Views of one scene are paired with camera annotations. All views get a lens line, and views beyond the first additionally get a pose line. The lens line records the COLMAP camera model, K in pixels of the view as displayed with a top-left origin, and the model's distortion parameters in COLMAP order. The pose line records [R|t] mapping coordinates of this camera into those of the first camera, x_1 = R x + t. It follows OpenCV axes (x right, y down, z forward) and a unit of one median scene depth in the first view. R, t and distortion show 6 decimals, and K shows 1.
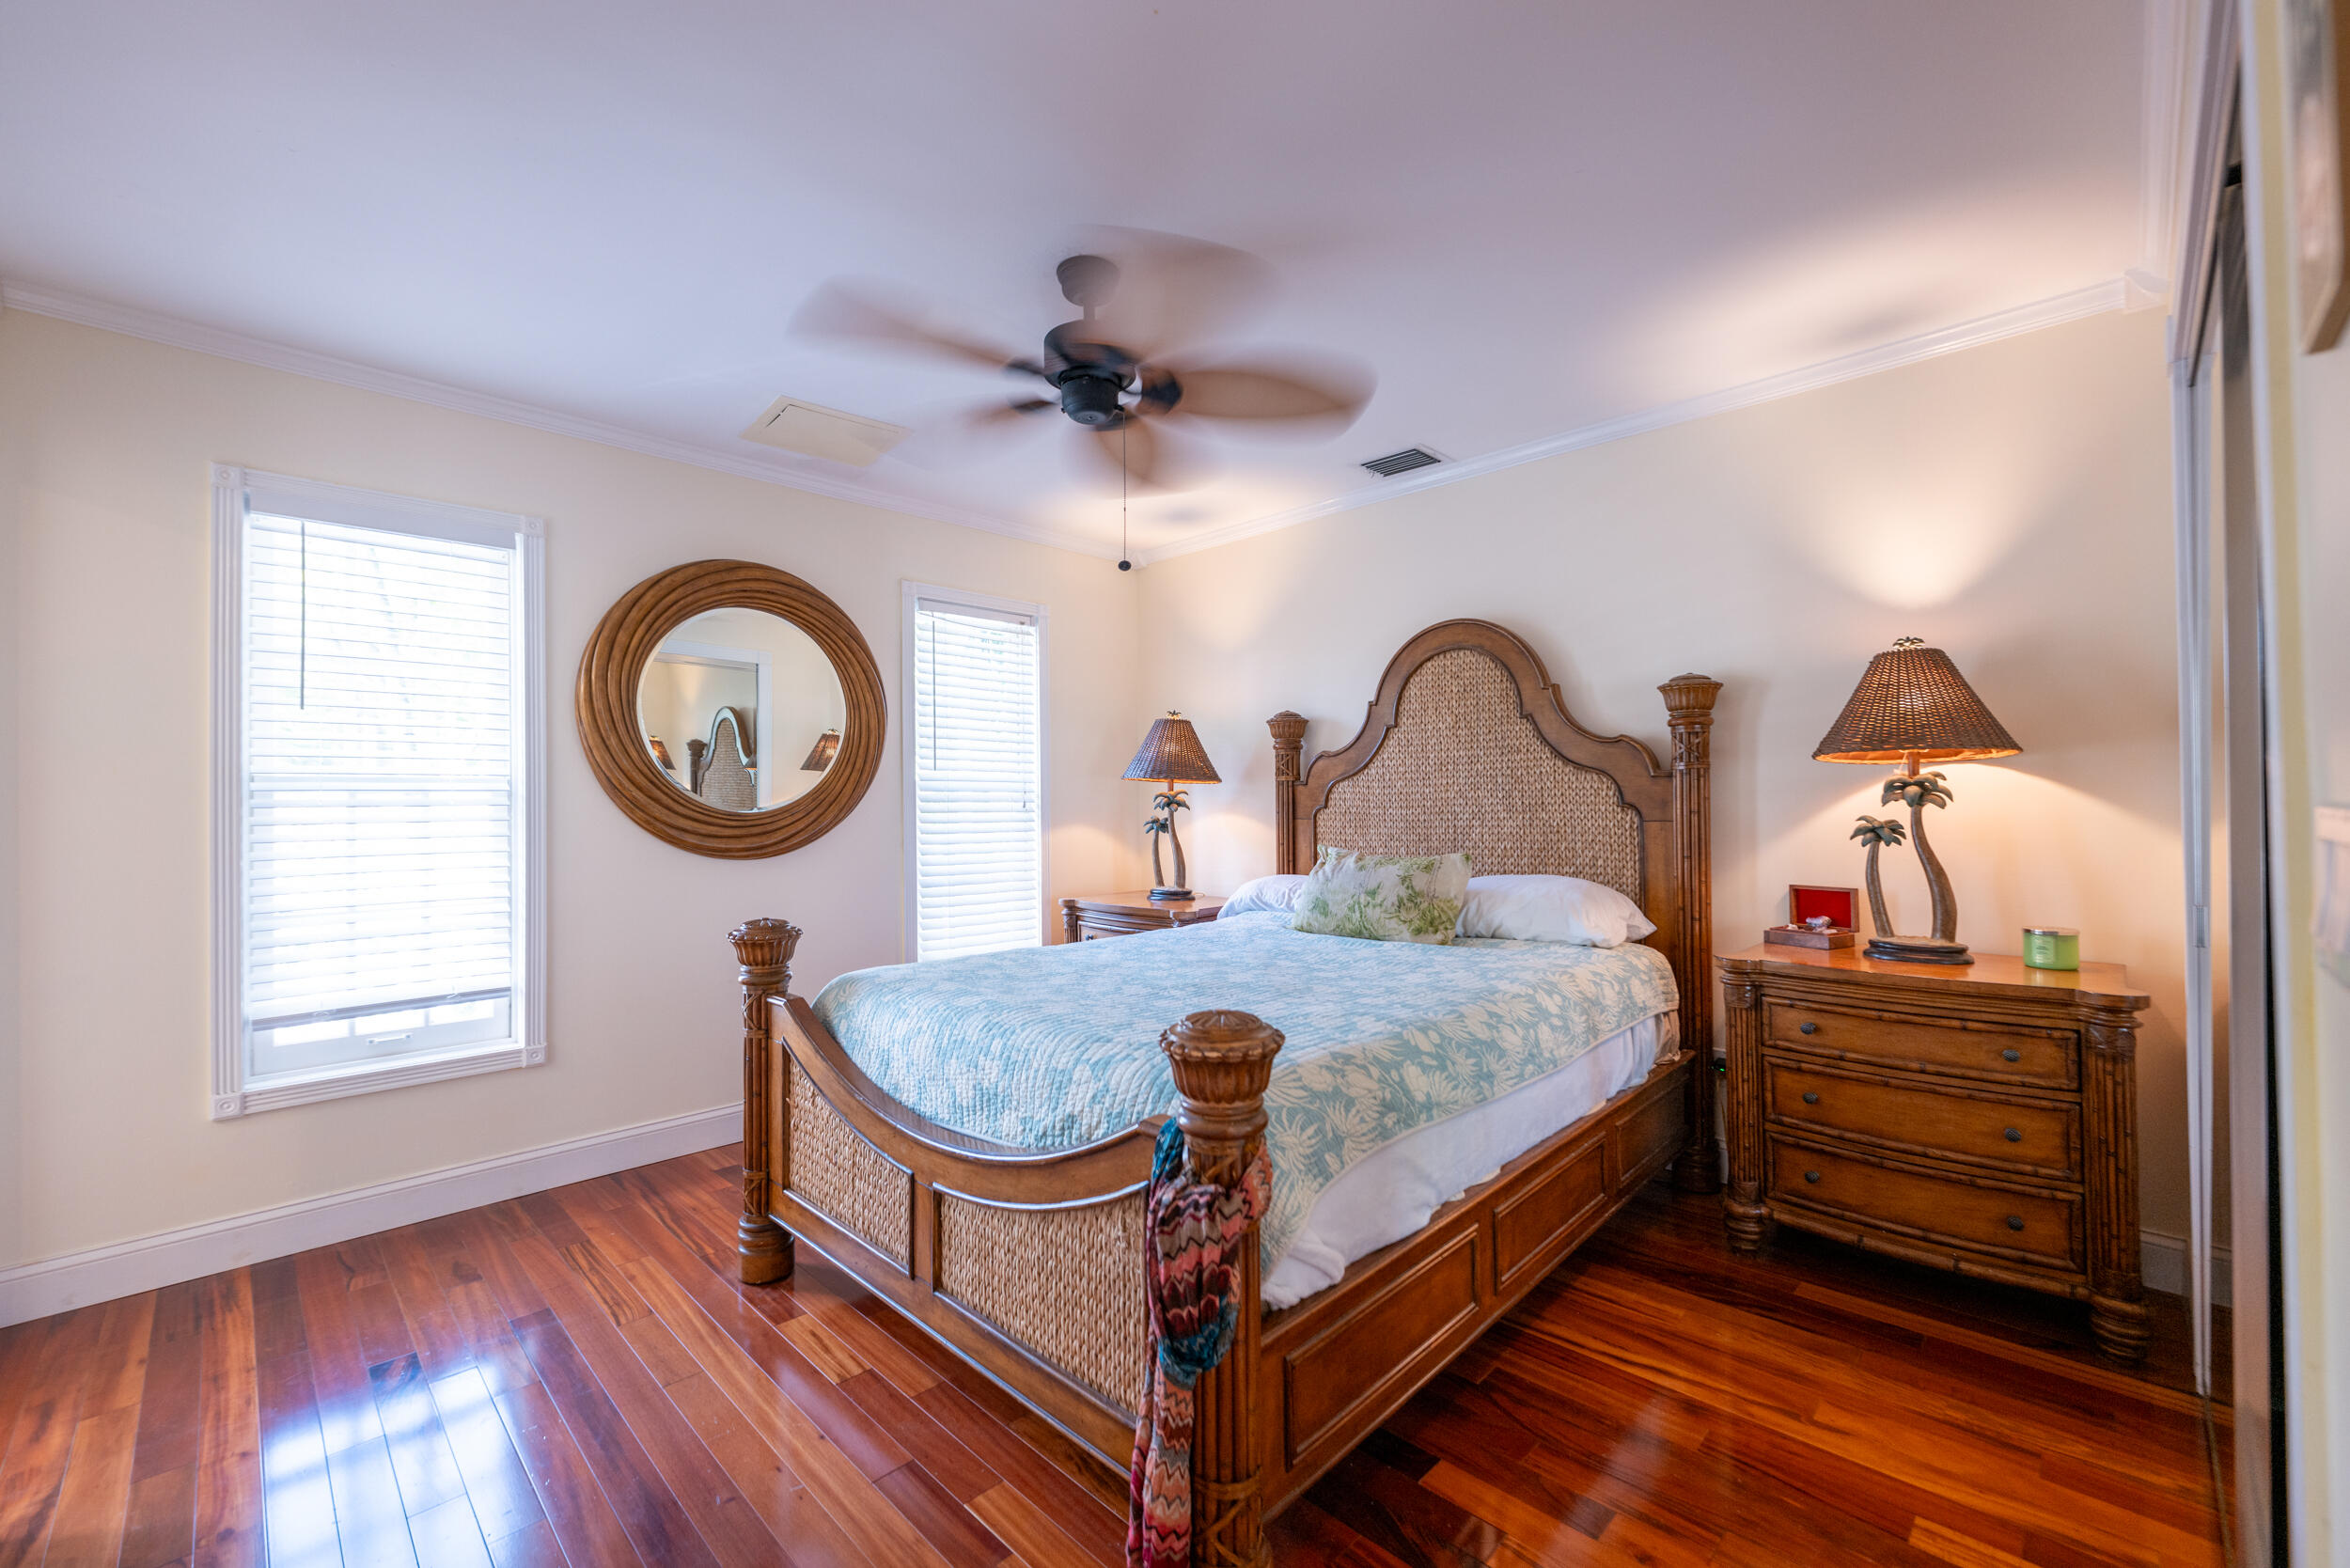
lens RADIAL K [[935.3, 0, 1109.3], [0, 935.3, 796.9], [0, 0, 1]] dist [0.000256, -0.000021]
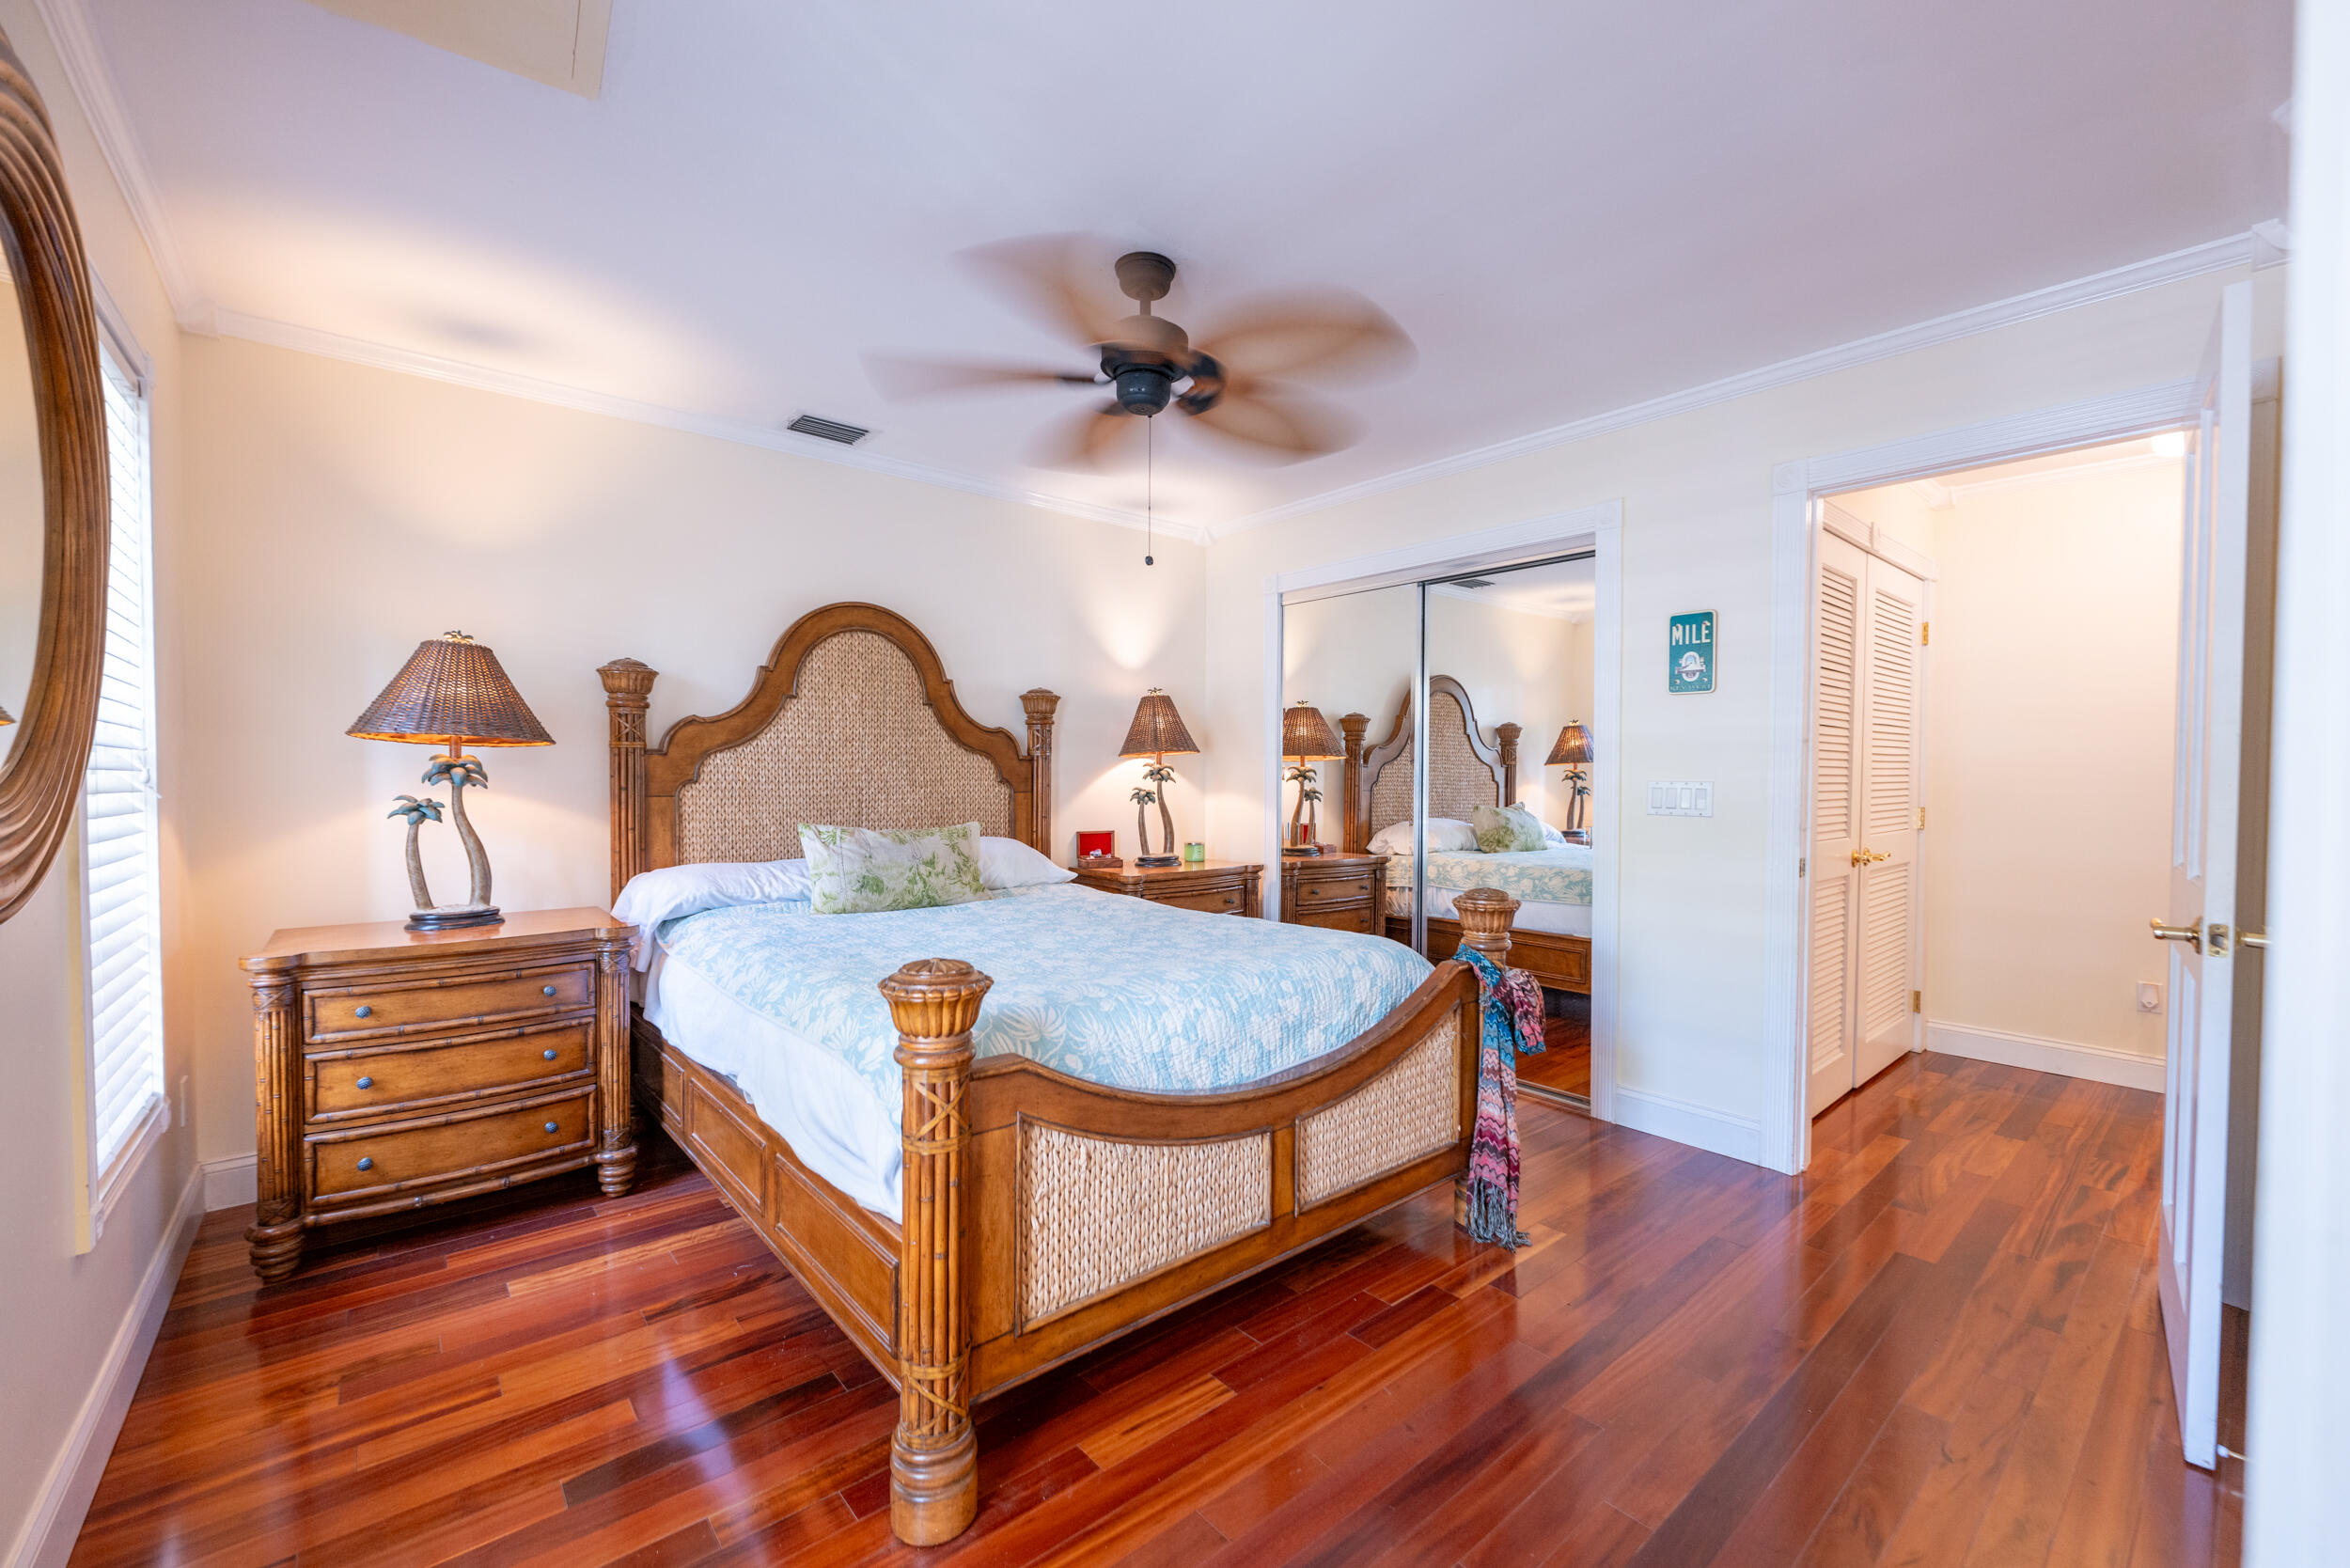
lens RADIAL K [[935.3, 0, 1109.3], [0, 935.3, 796.9], [0, 0, 1]] dist [0.000256, -0.000021]
pose [[0.083602, -0.010104, 0.996448, -0.594572], [-0.010114, 0.999888, 0.010987, 0.012242], [-0.996448, -0.010997, 0.083490, 0.570140]]
